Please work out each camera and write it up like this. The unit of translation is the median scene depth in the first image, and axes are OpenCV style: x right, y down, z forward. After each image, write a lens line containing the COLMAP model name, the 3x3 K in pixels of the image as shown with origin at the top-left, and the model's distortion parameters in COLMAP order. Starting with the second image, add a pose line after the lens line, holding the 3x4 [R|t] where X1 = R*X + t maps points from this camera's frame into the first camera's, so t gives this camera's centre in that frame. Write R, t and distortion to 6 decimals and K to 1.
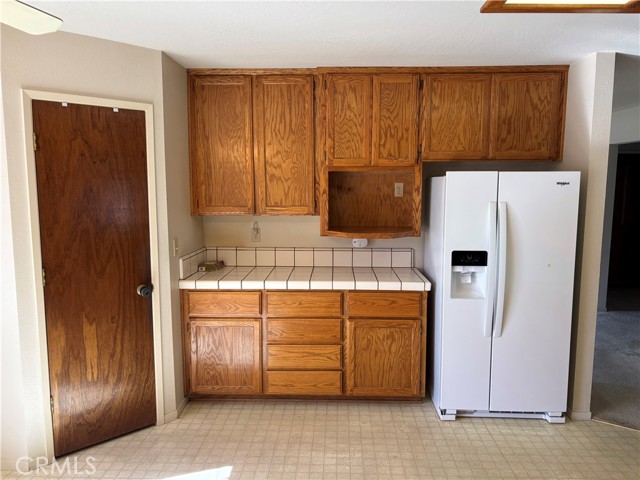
lens RADIAL K [[500.8, 0, 320.0], [0, 500.8, 240.0], [0, 0, 1]] dist [0.065711, -0.058539]
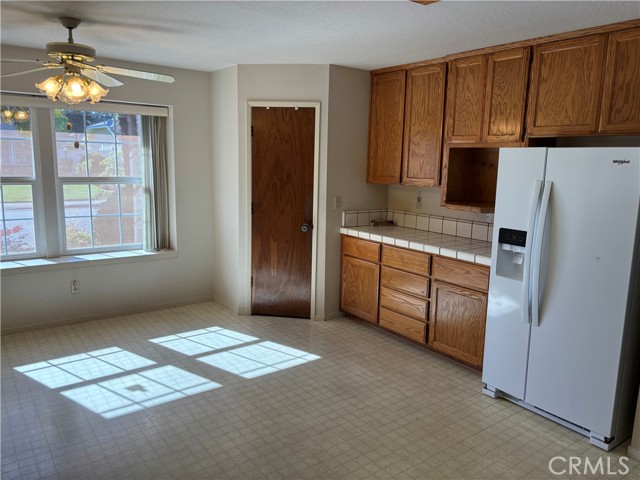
lens RADIAL K [[500.8, 0, 320.0], [0, 500.8, 240.0], [0, 0, 1]] dist [0.065711, -0.058539]
pose [[0.604179, 0.142998, -0.783913, 0.772133], [-0.117183, 0.989015, 0.090097, -0.002771], [0.788185, 0.037427, 0.614299, 0.097828]]
